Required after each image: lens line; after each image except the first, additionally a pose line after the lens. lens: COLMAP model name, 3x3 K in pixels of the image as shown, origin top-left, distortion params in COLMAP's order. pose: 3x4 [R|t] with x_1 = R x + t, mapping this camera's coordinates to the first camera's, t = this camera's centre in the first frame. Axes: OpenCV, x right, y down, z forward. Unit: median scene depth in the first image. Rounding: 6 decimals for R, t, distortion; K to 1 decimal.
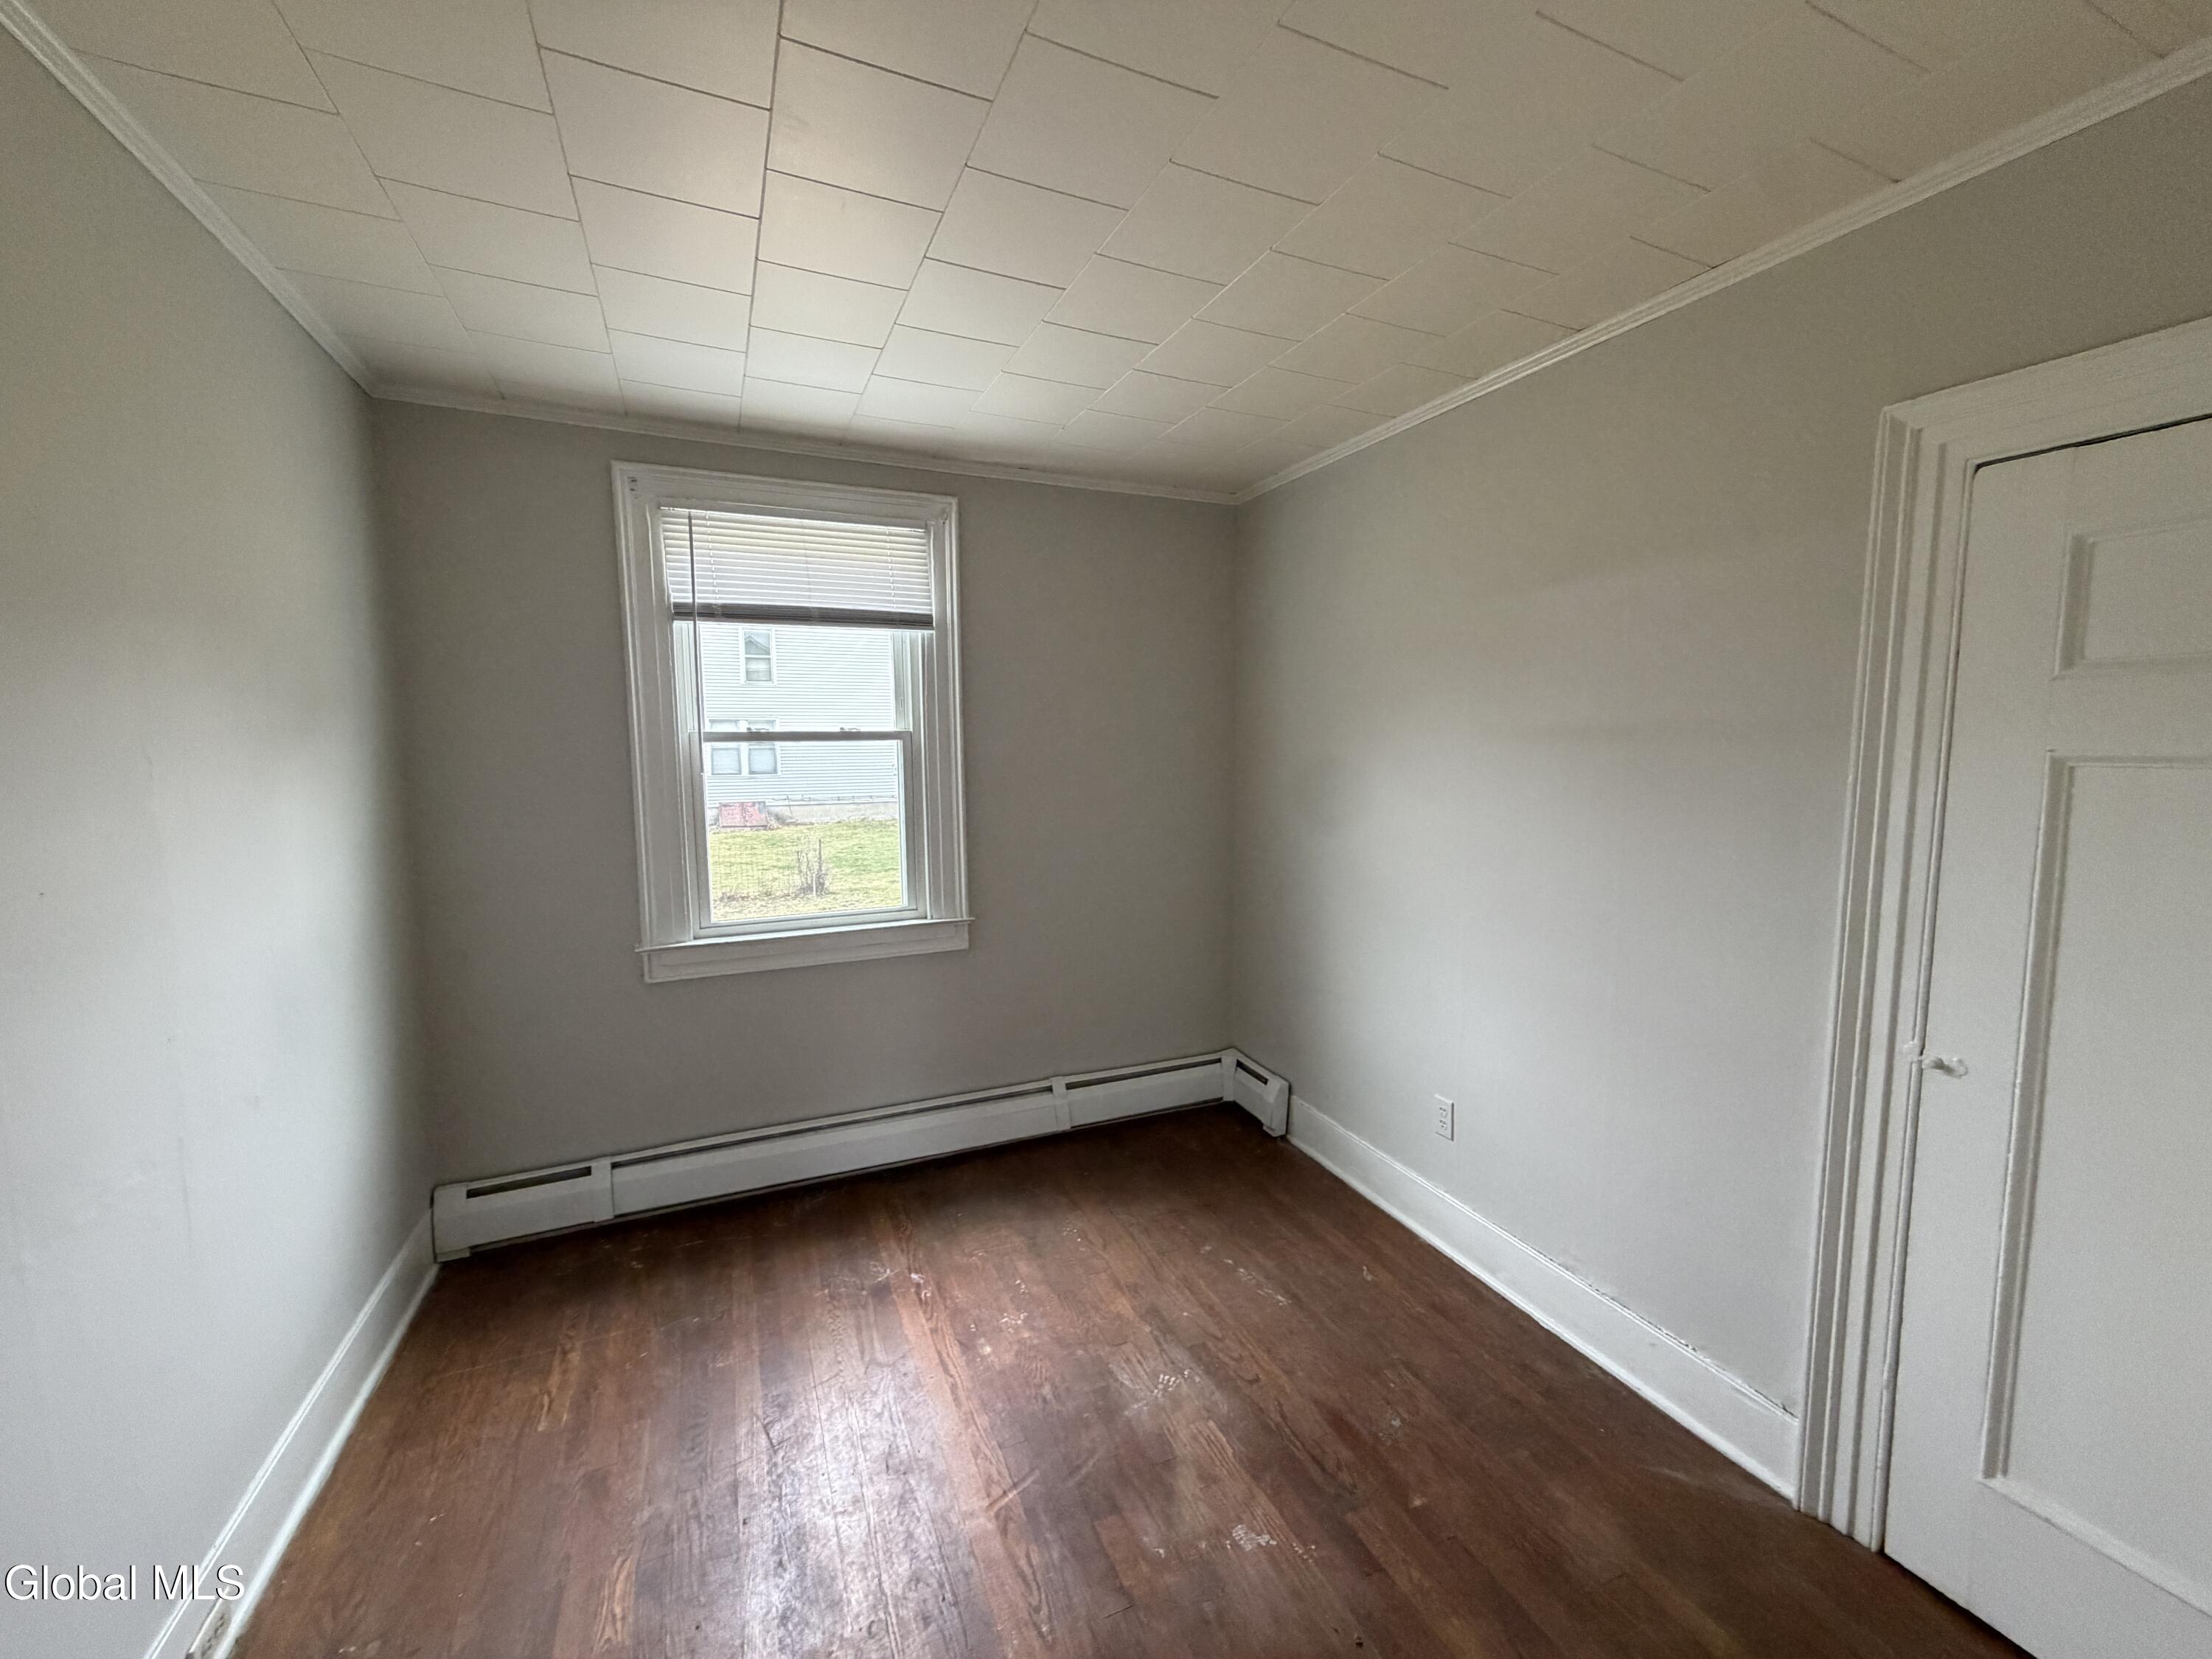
lens RADIAL K [[876.1, 0, 1099.7], [0, 876.1, 825.3], [0, 0, 1]] dist [0.000229, -0.000255]
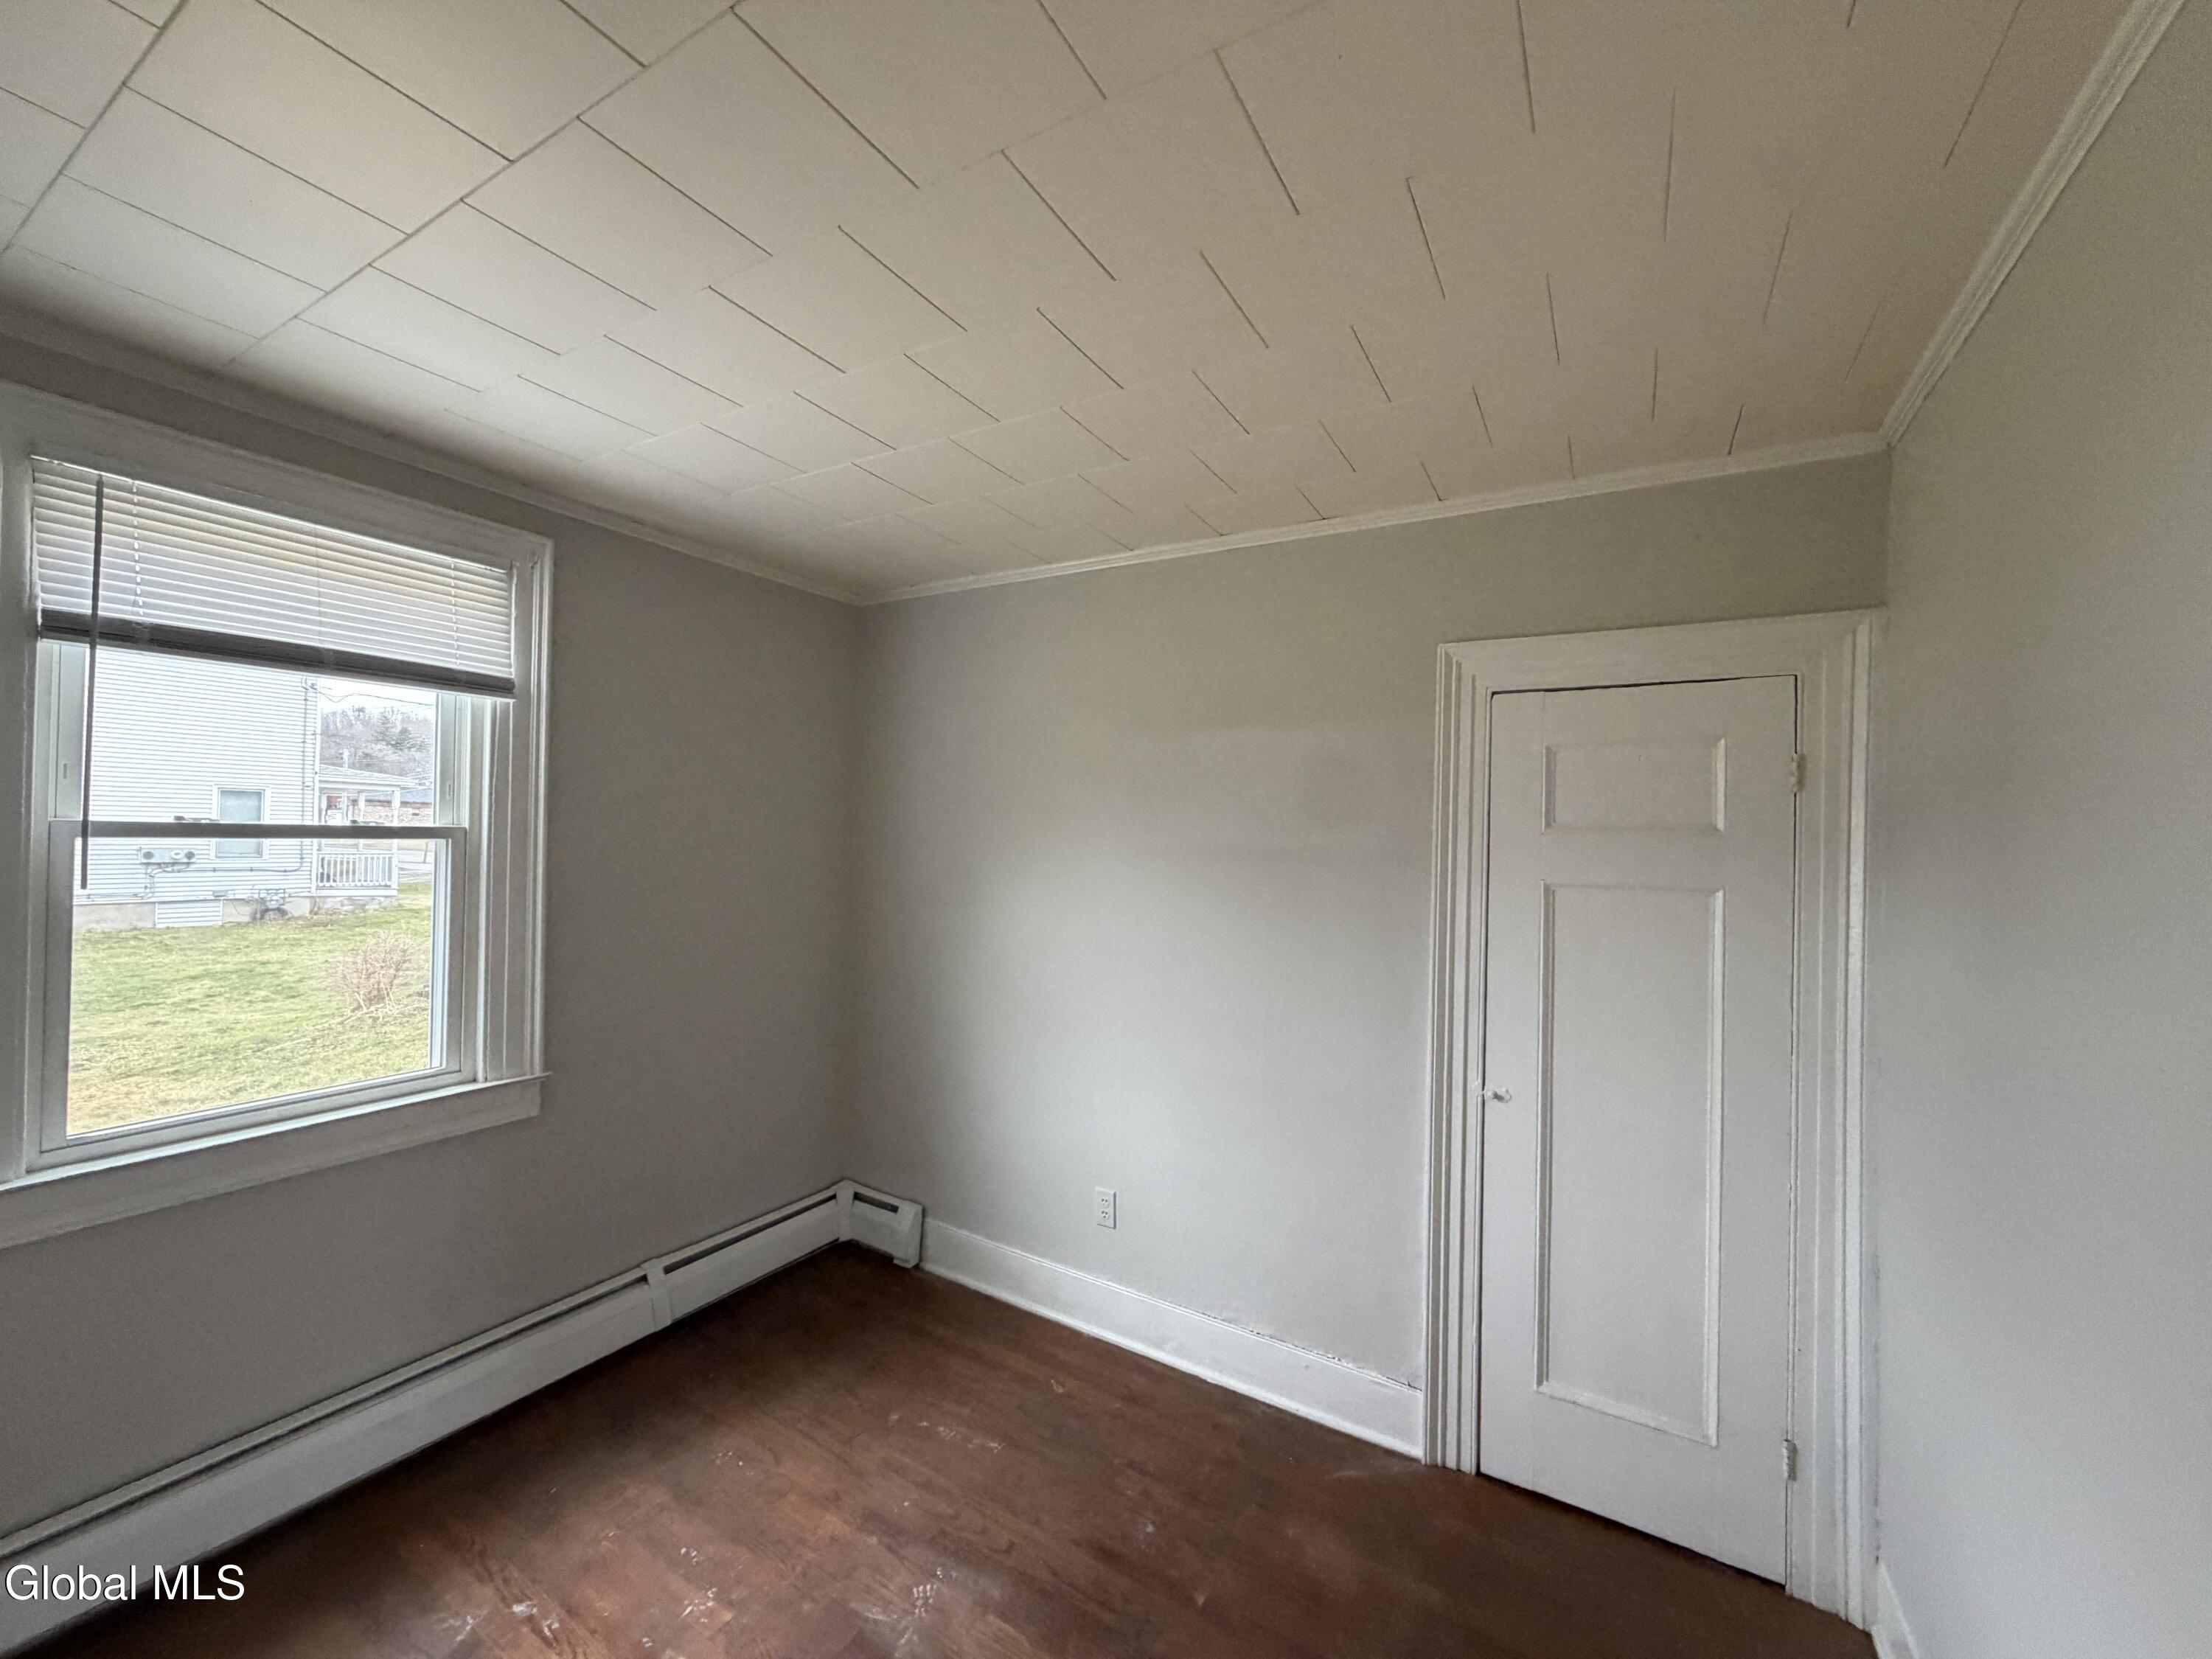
lens RADIAL K [[876.1, 0, 1097.9], [0, 876.1, 825.1], [0, 0, 1]] dist [0.000229, -0.000255]
pose [[0.814550, 0.033695, 0.579115, -0.254180], [0.026172, 0.995160, -0.094714, -0.030006], [-0.579503, 0.092306, 0.809726, 0.102272]]
